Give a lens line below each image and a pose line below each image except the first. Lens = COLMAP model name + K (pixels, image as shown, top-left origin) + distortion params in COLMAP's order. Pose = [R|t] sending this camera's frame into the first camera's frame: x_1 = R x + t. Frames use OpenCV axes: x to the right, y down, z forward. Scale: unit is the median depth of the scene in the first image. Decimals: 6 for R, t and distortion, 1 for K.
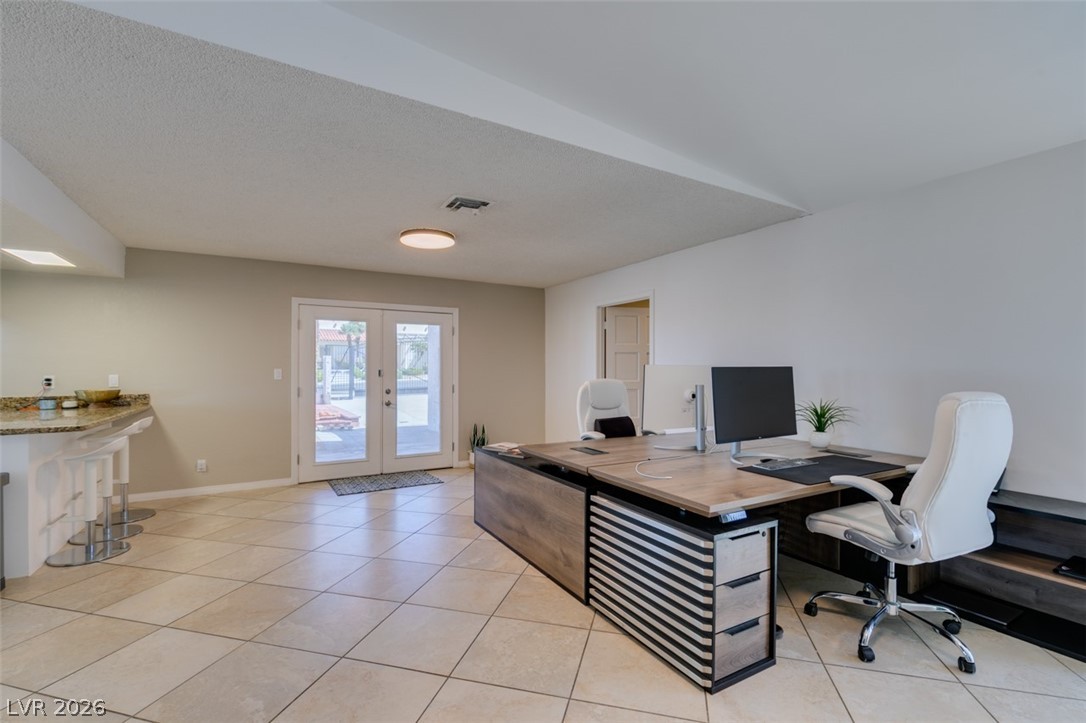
lens RADIAL K [[484.3, 0, 540.9], [0, 484.3, 371.8], [0, 0, 1]] dist [0.000649, -0.000155]
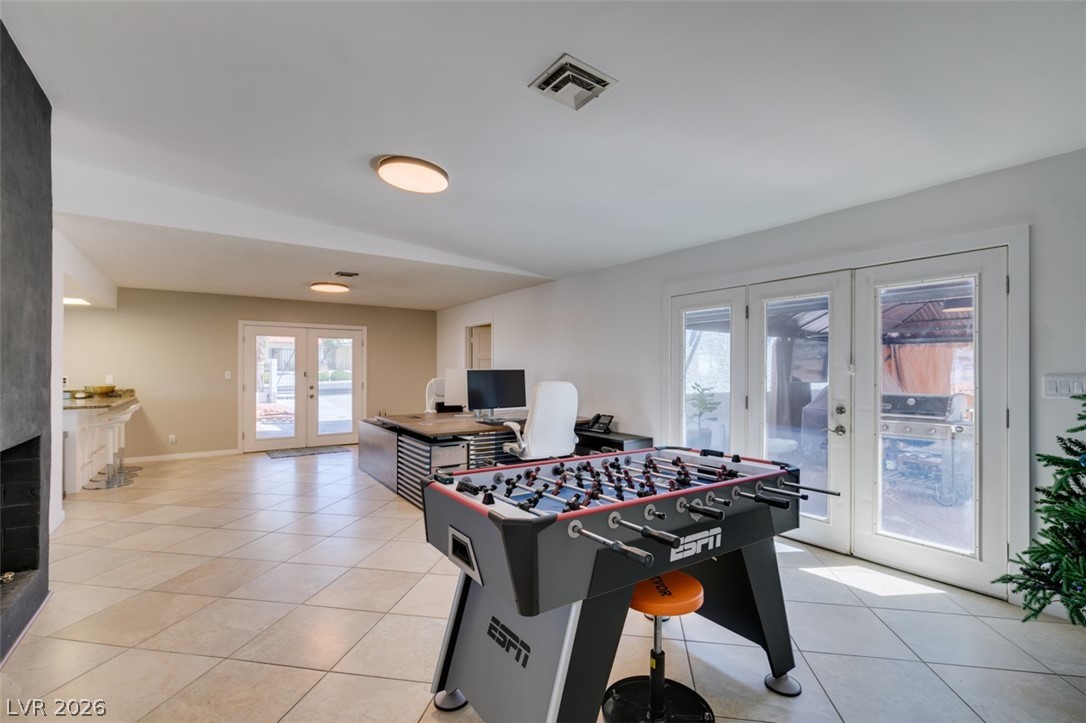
lens RADIAL K [[485.5, 0, 542.4], [0, 485.5, 369.1], [0, 0, 1]] dist [-0.000429, -0.000644]
pose [[0.996666, -0.001580, 0.081579, 0.291831], [0.002283, 0.999961, -0.008524, 0.002098], [-0.081562, 0.008682, 0.996630, -0.555755]]
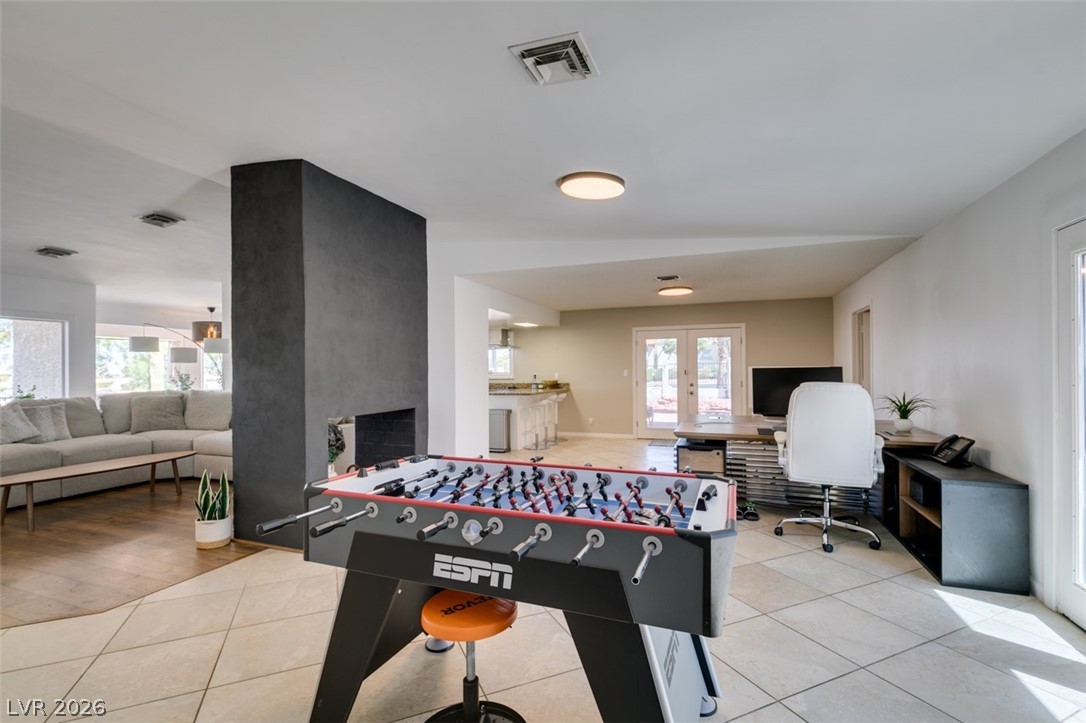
lens RADIAL K [[487.4, 0, 540.4], [0, 487.4, 371.3], [0, 0, 1]] dist [0.000394, 0.000068]
pose [[0.627752, -0.003524, -0.778405, 0.708214], [0.003906, 0.999991, -0.001377, -0.000009], [0.778403, -0.002176, 0.627761, -0.368751]]
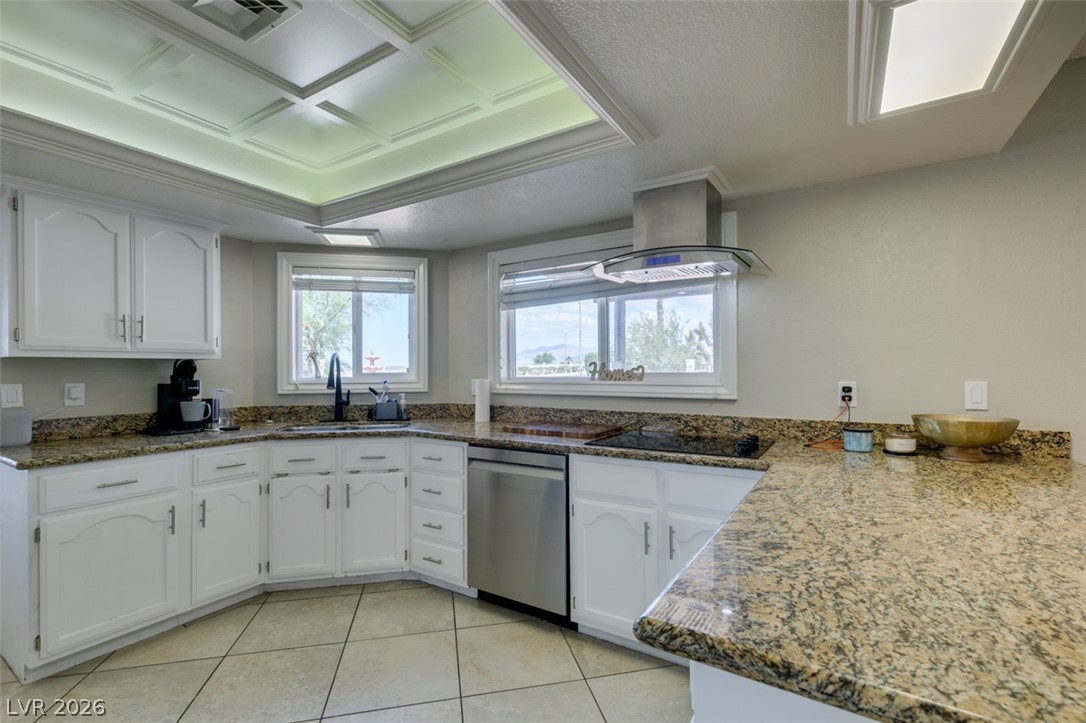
lens RADIAL K [[483.2, 0, 540.5], [0, 483.2, 366.8], [0, 0, 1]] dist [0.002940, -0.000501]
pose [[0.466011, -0.003769, -0.884771, -0.687134], [0.000077, 0.999991, -0.004220, -0.005079], [0.884779, 0.001898, 0.466007, 0.457337]]
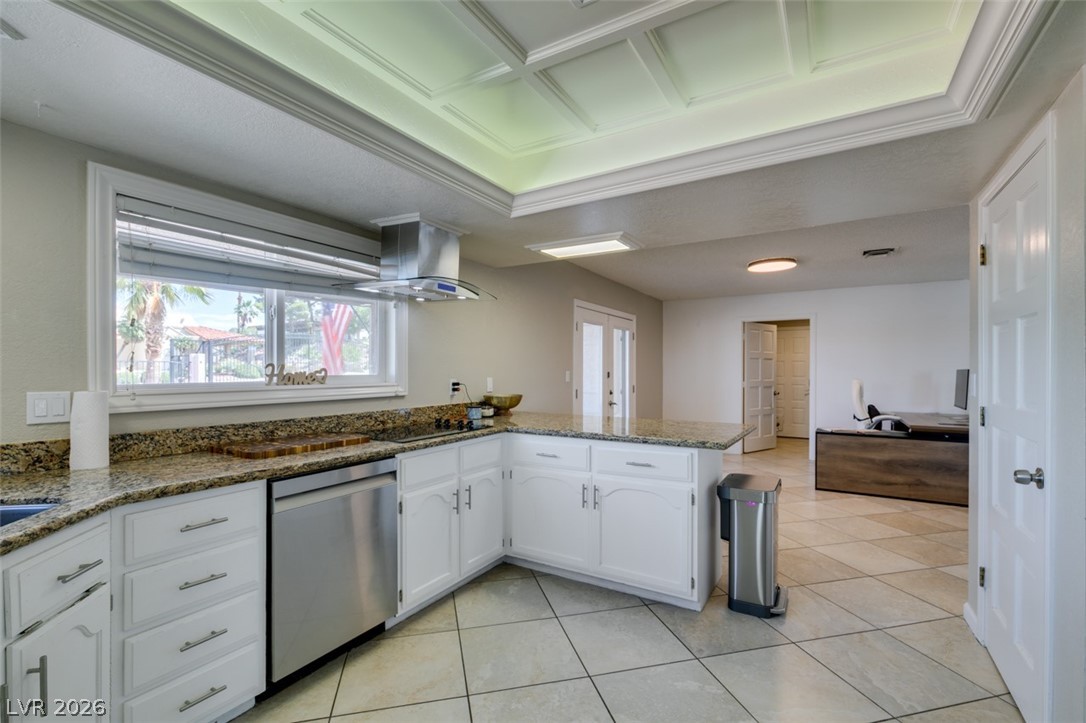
lens RADIAL K [[487.4, 0, 540.4], [0, 487.4, 371.3], [0, 0, 1]] dist [0.000394, 0.000068]
pose [[0.875833, -0.000317, 0.482614, -1.241278], [0.001434, 0.999997, -0.001946, -0.003918], [-0.482612, 0.002397, 0.875831, 0.186696]]
